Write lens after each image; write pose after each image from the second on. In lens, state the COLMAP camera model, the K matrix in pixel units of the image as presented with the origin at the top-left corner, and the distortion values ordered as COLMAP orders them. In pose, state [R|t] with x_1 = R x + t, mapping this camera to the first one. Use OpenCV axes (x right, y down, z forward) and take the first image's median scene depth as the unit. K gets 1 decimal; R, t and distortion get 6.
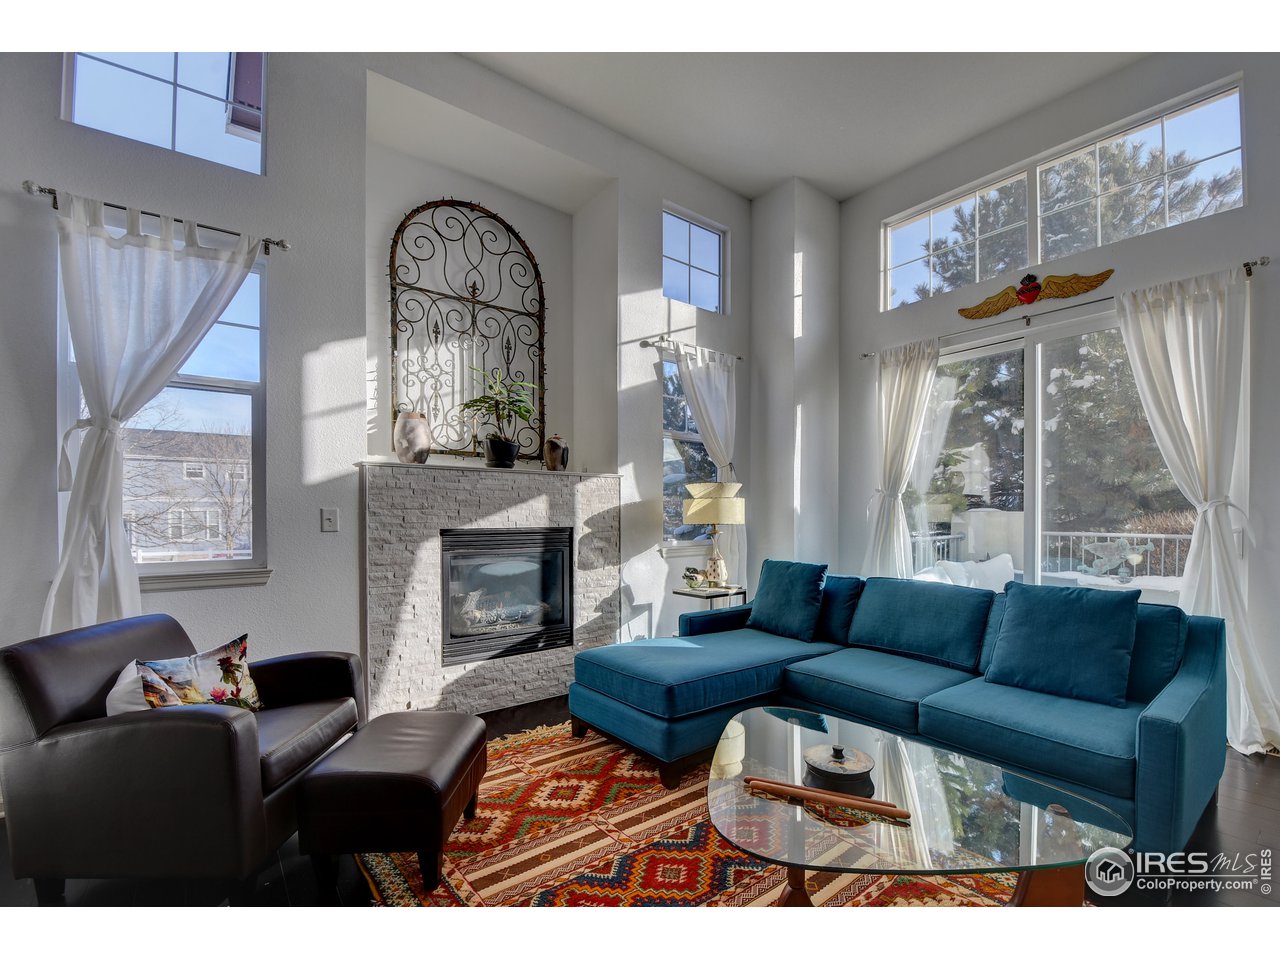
lens RADIAL K [[564.9, 0, 655.0], [0, 564.9, 518.3], [0, 0, 1]] dist [0.019871, -0.025183]
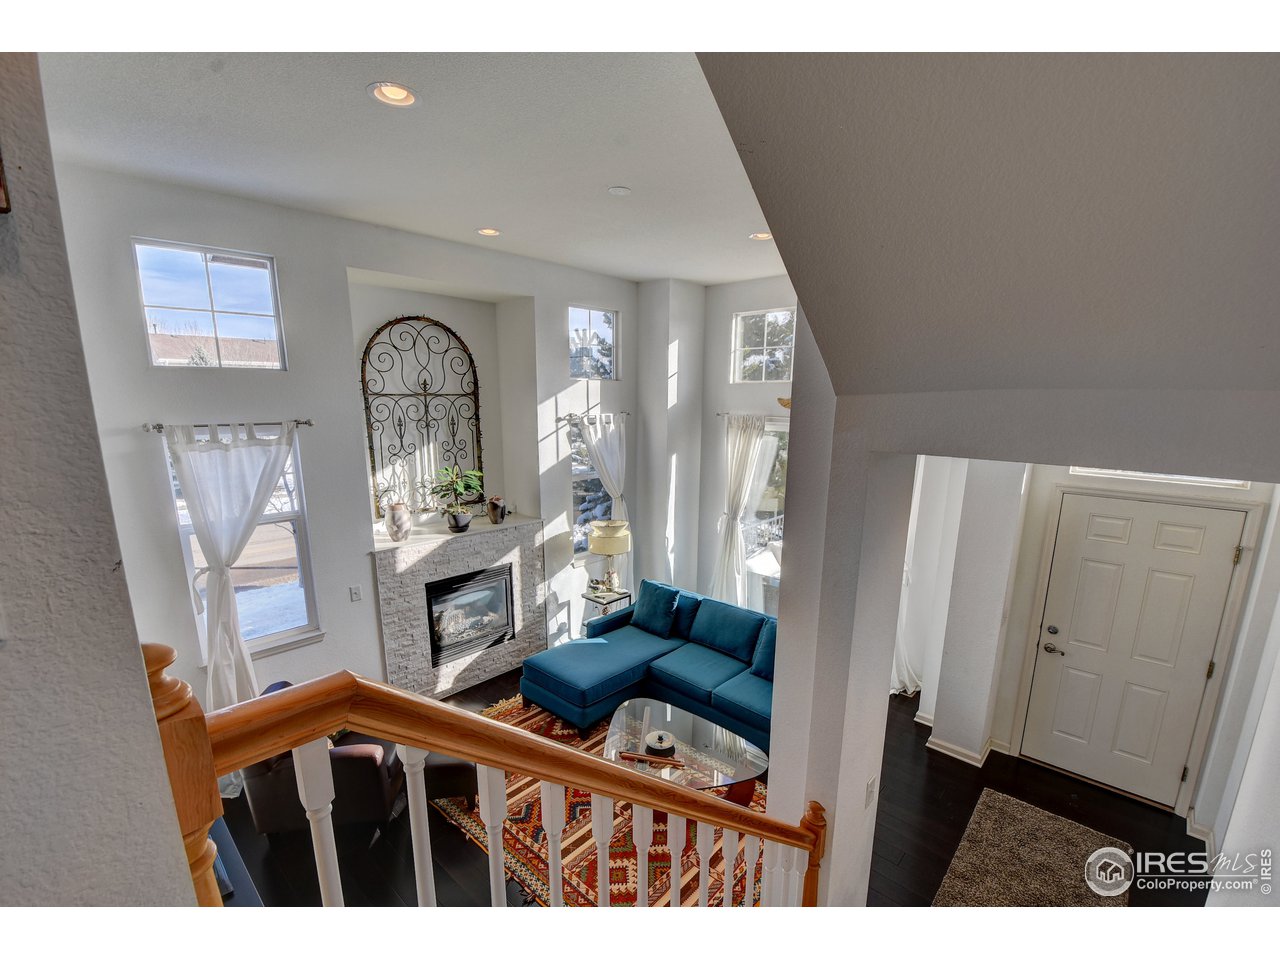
lens RADIAL K [[564.9, 0, 655.0], [0, 564.9, 518.3], [0, 0, 1]] dist [0.019871, -0.025183]
pose [[0.985255, -0.024186, 0.169373, -0.026362], [-0.011931, 0.977834, 0.209039, -0.401252], [-0.170675, -0.207978, 0.963128, -0.433308]]
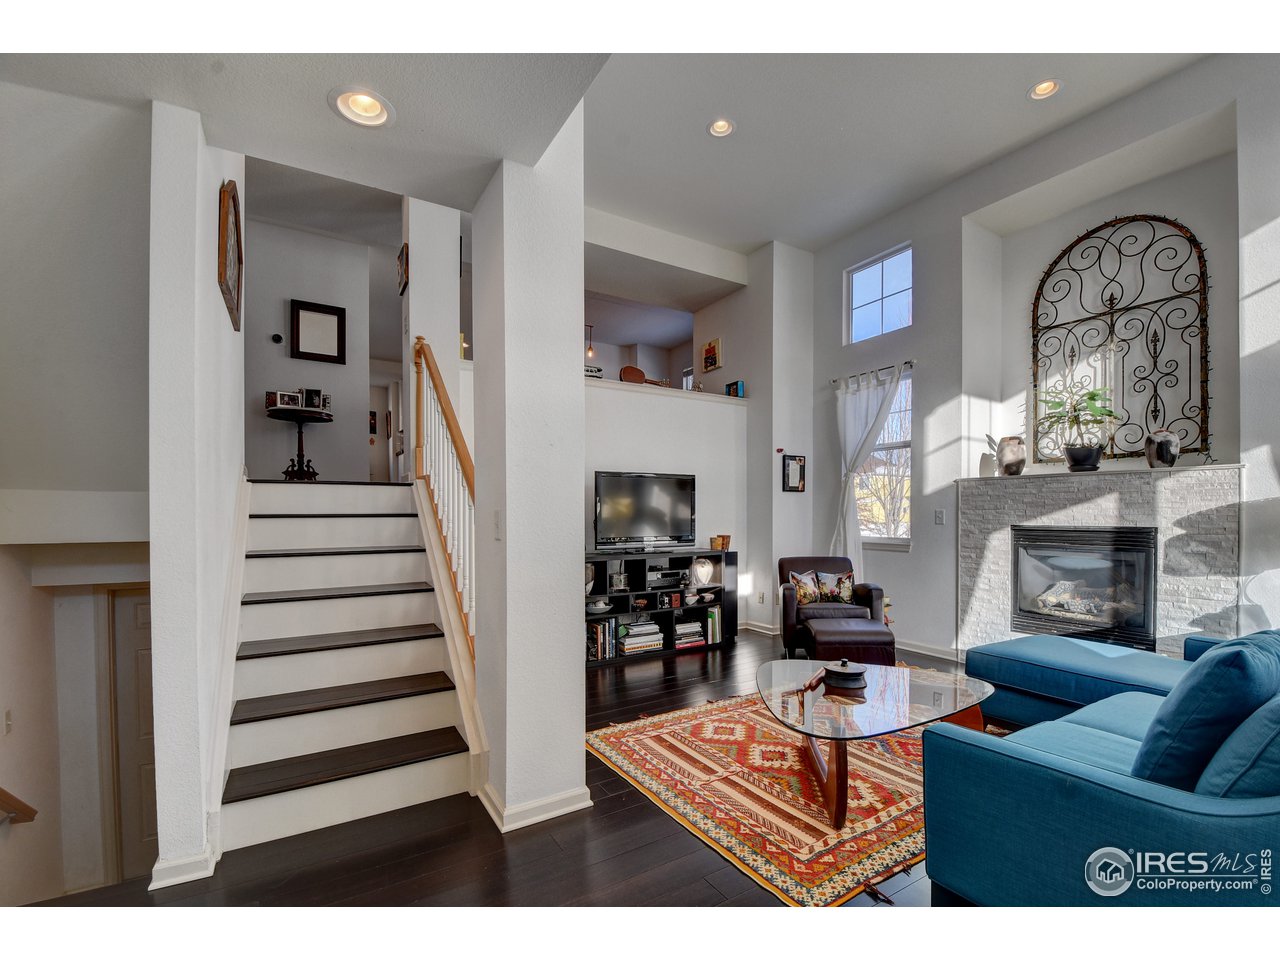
lens RADIAL K [[564.9, 0, 655.0], [0, 564.9, 518.3], [0, 0, 1]] dist [0.019871, -0.025183]
pose [[-0.101969, 0.010398, -0.994733, 0.859192], [-0.005791, 0.999922, 0.011046, -0.004689], [0.994771, 0.006887, -0.101900, 0.274625]]
